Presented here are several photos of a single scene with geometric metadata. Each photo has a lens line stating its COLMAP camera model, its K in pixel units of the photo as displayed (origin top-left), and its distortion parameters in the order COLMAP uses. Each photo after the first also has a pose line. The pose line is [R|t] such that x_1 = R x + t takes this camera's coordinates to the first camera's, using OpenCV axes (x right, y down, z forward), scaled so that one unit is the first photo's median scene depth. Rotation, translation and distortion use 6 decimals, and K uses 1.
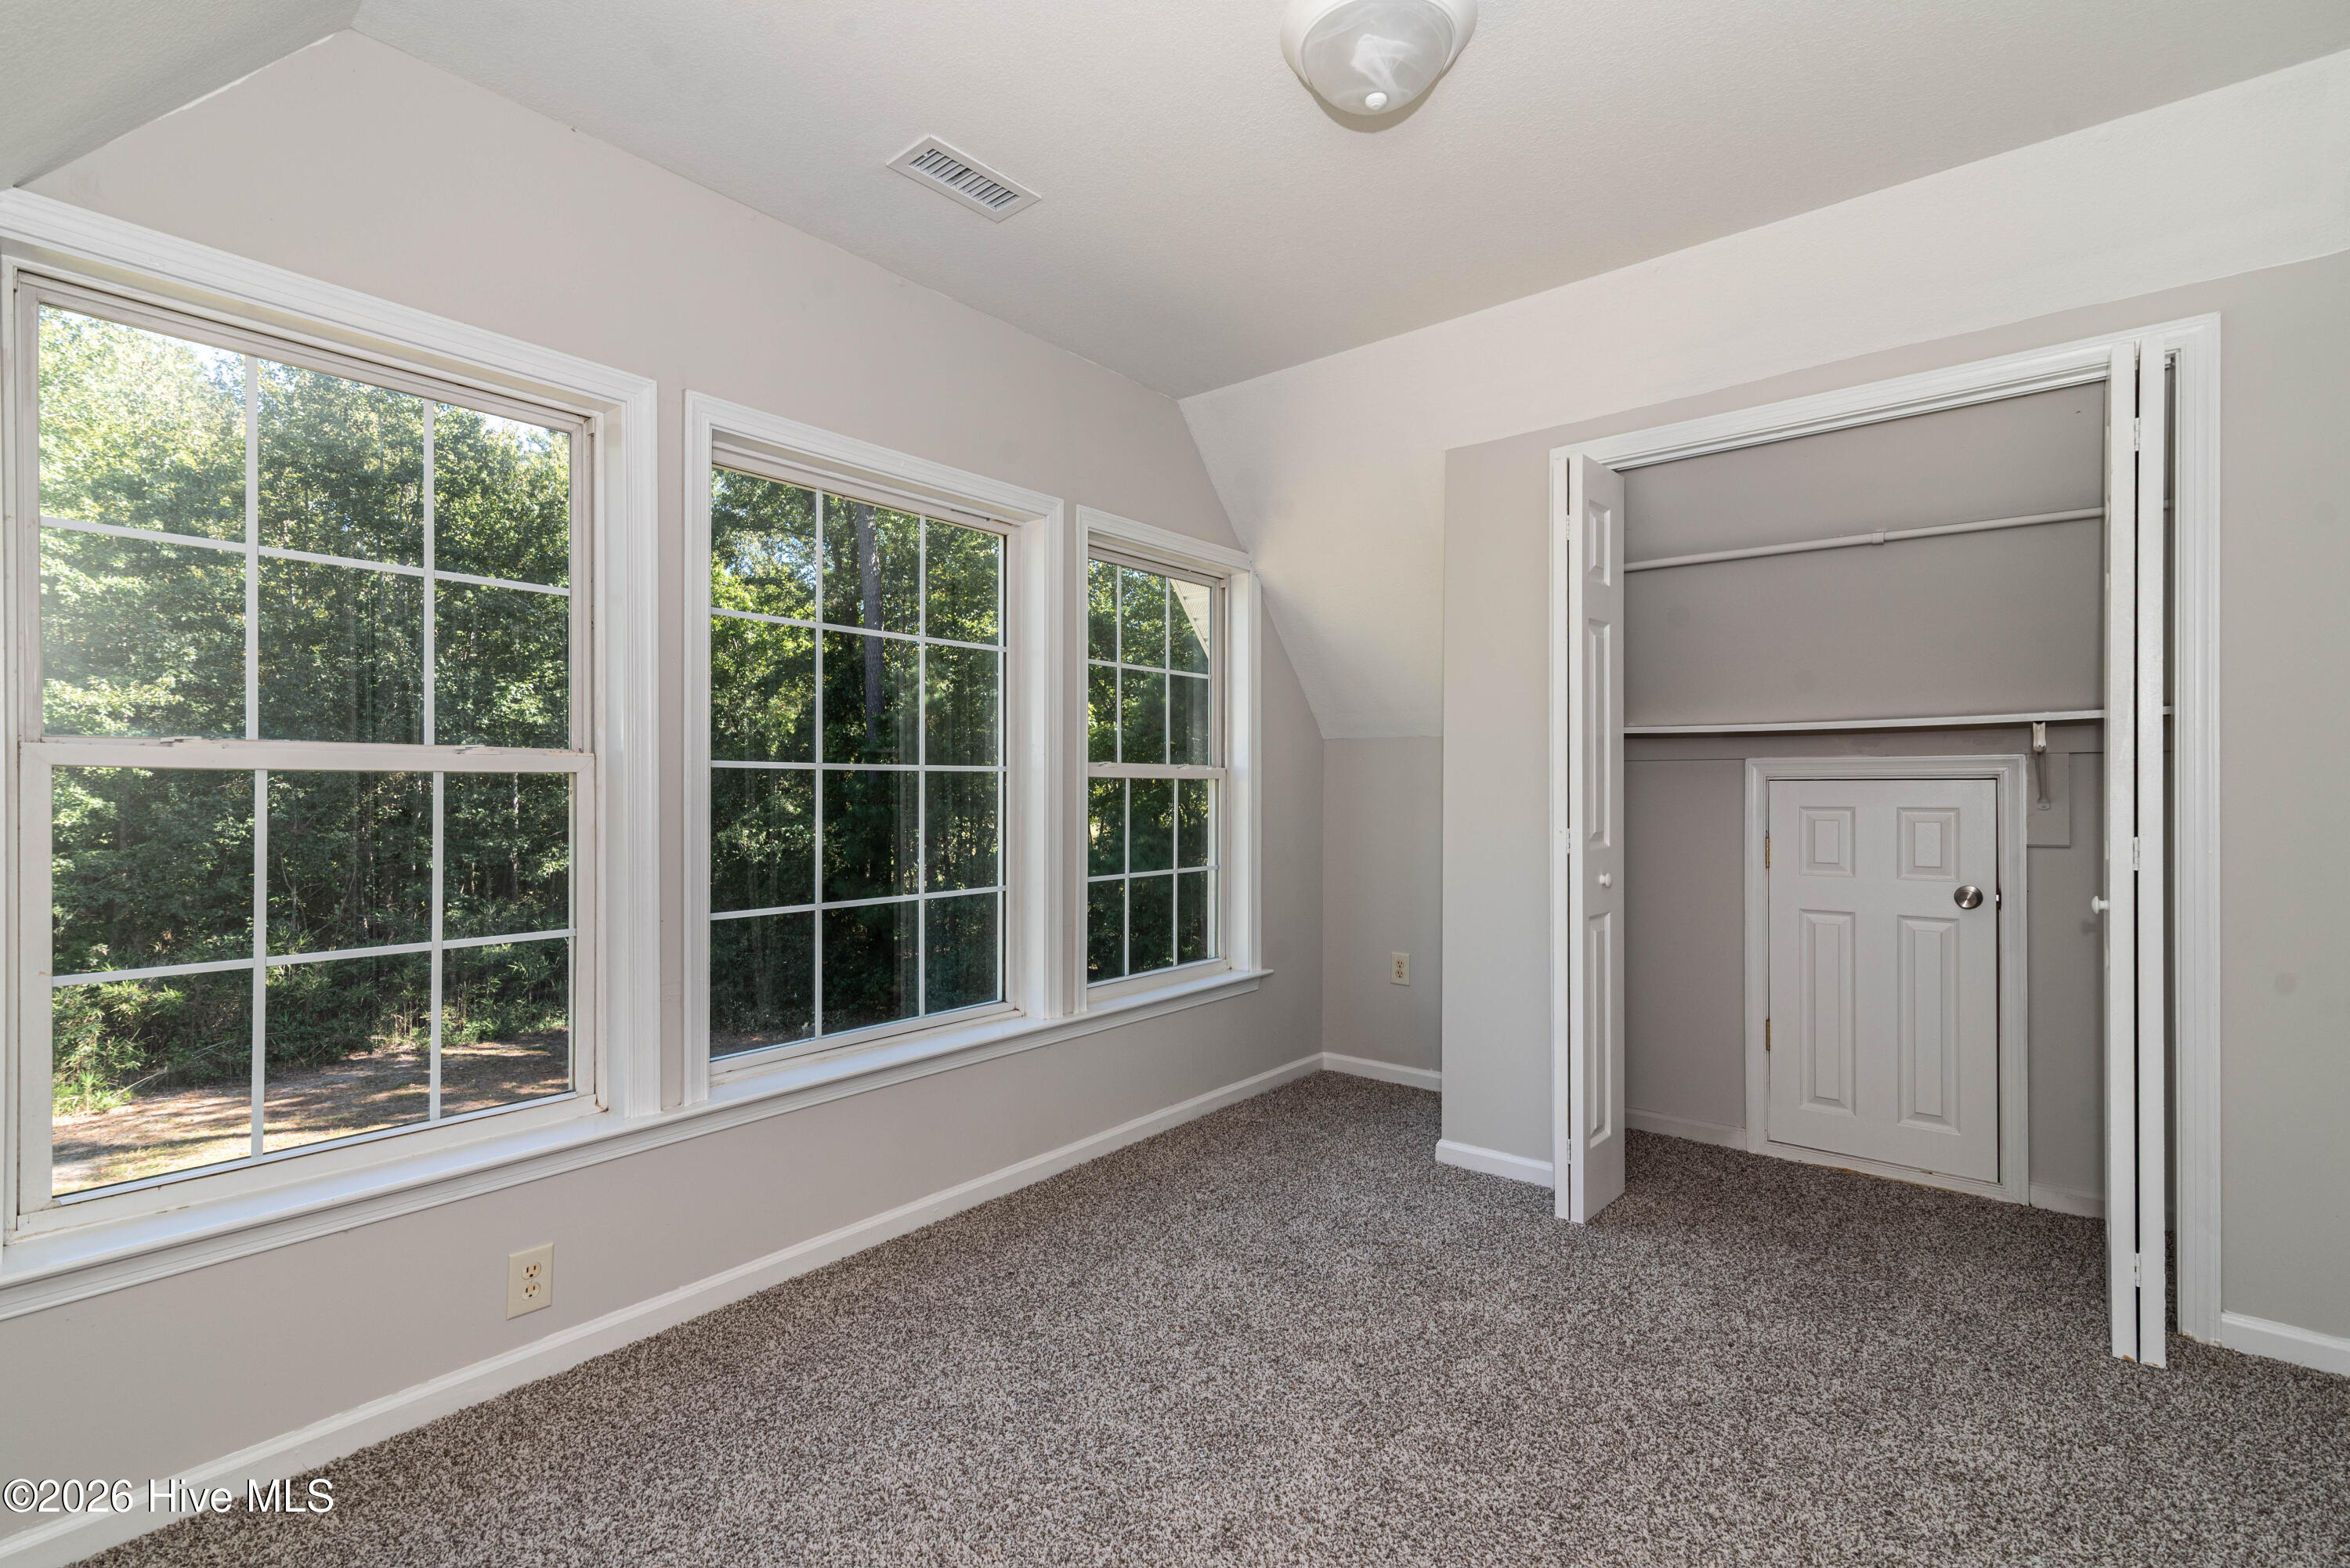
lens RADIAL K [[1076.5, 0, 1174.9], [0, 1076.5, 785.6], [0, 0, 1]] dist [0.016429, -0.001009]
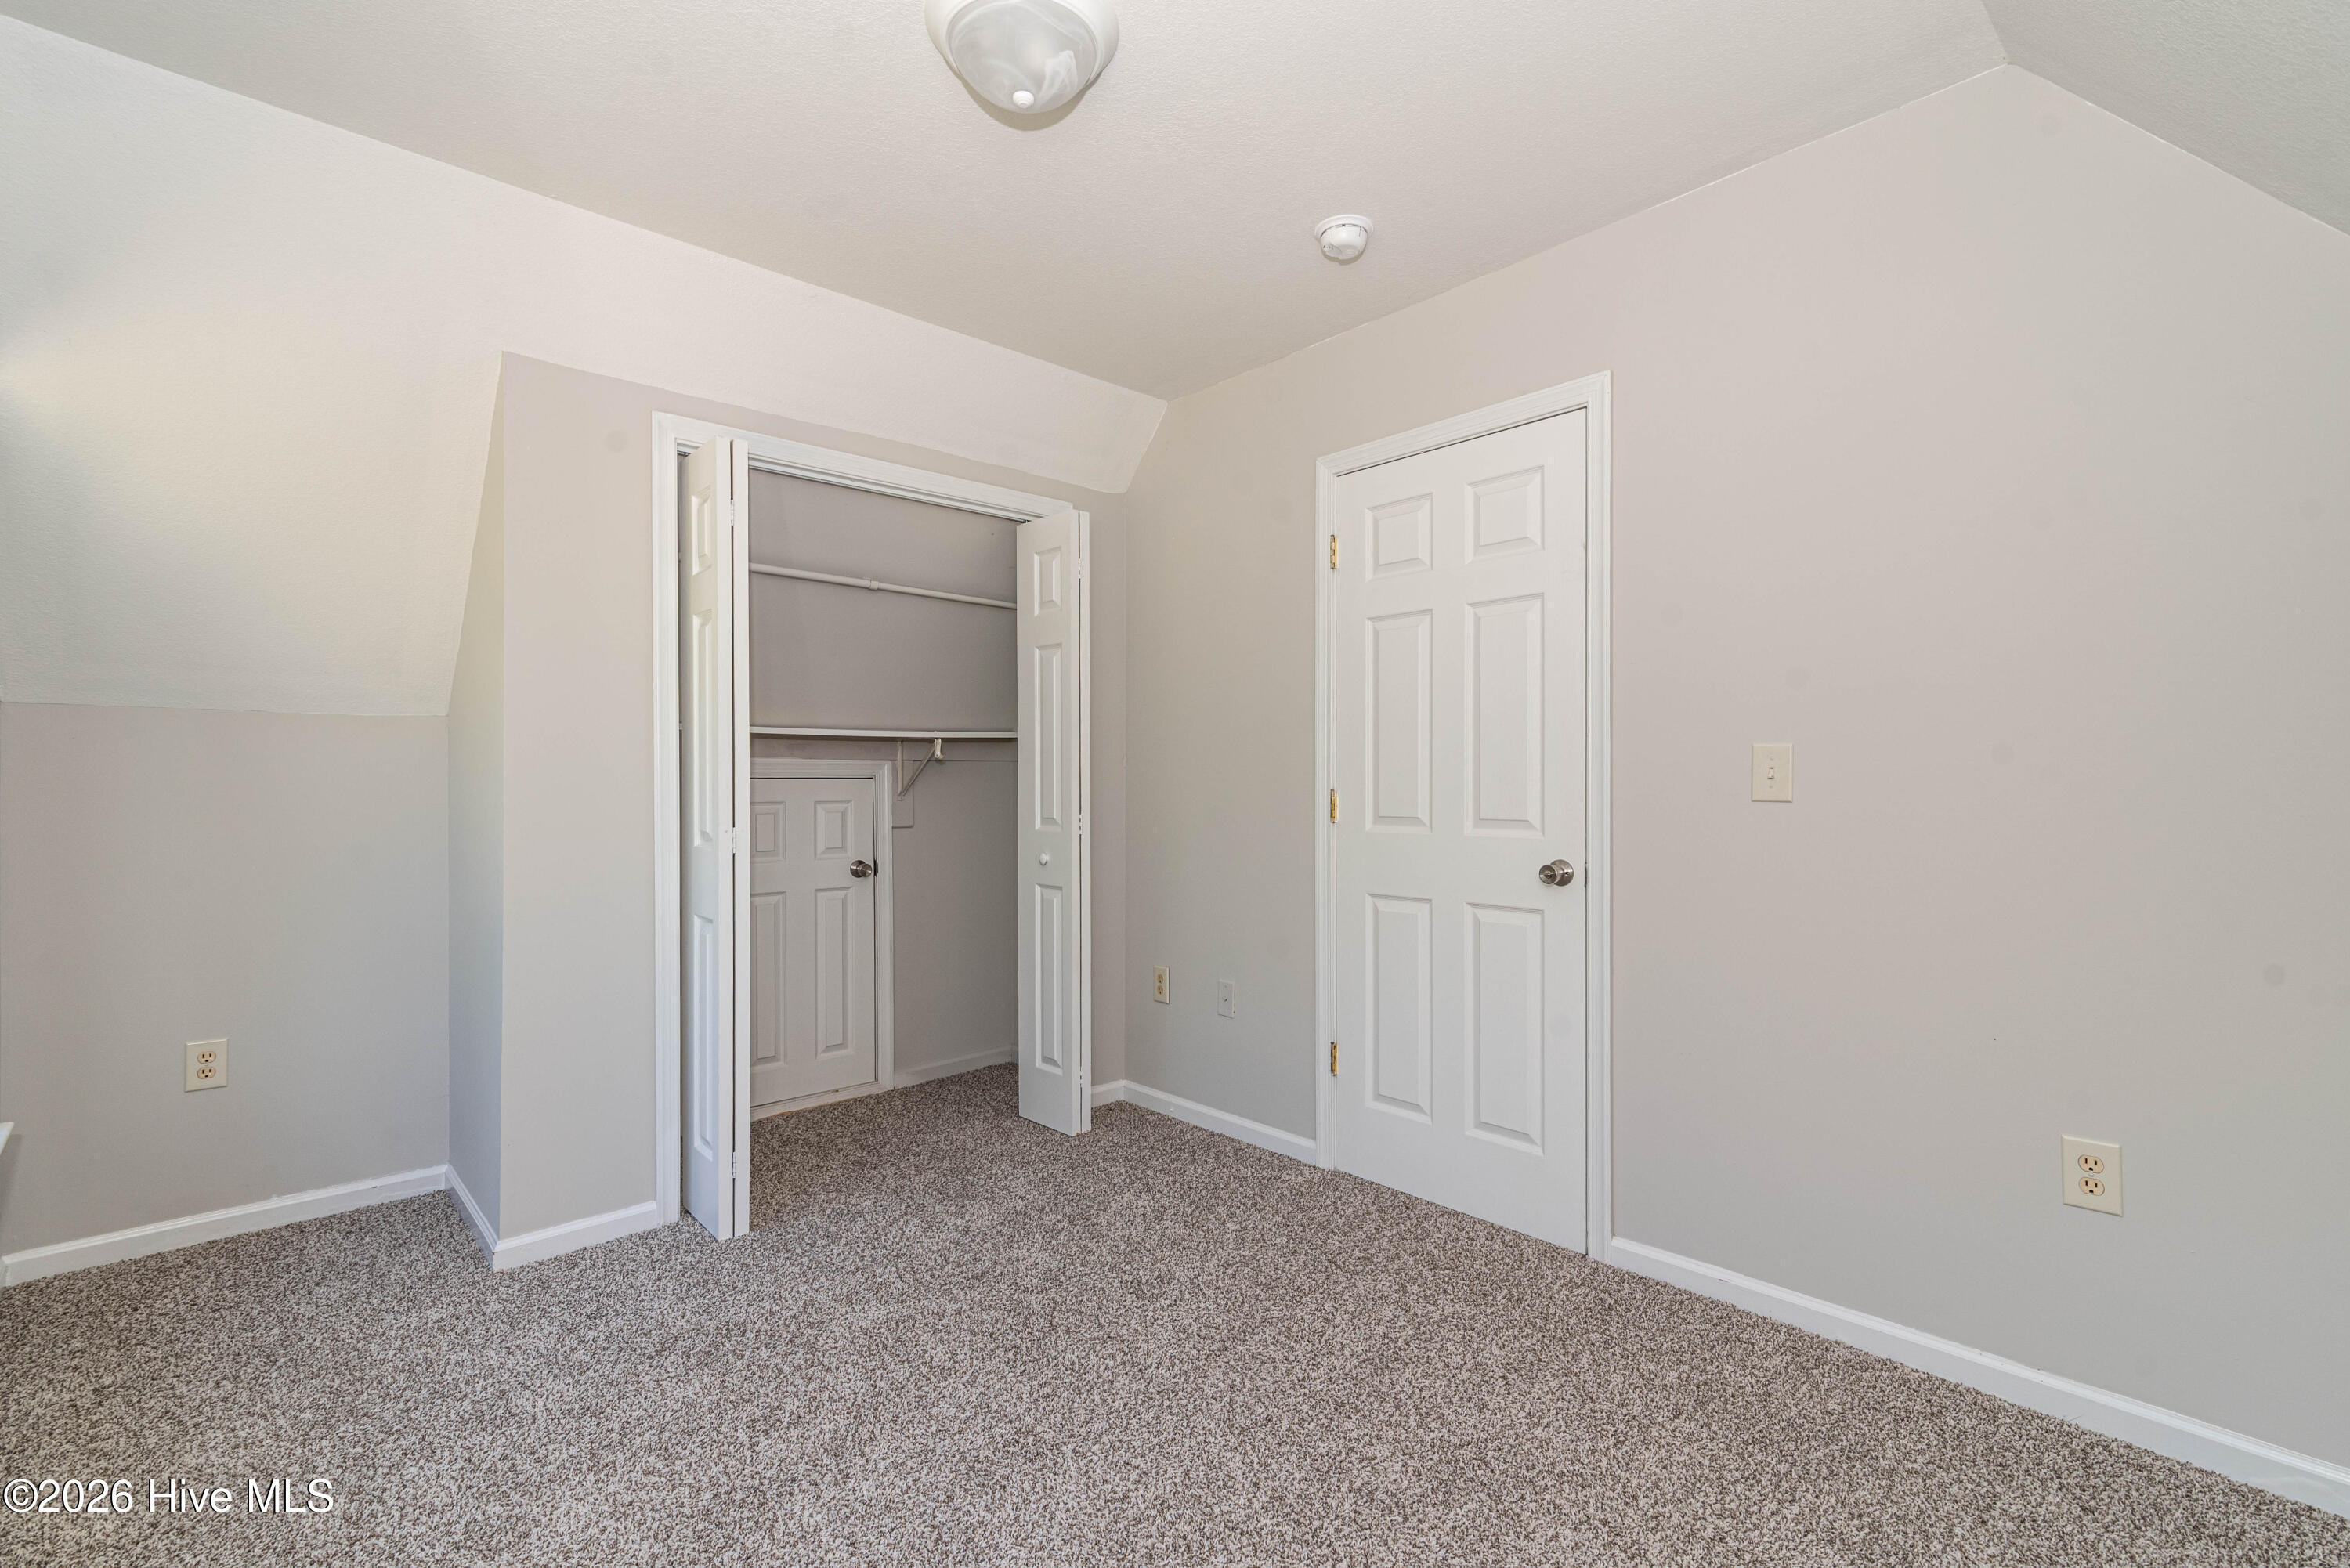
lens RADIAL K [[1076.5, 0, 1163.7], [0, 1076.5, 786.5], [0, 0, 1]] dist [0.016429, -0.001009]
pose [[0.138840, -0.004276, 0.990306, -0.518403], [0.000134, 0.999991, 0.004299, -0.001703], [-0.990315, -0.000464, 0.138839, 0.478415]]
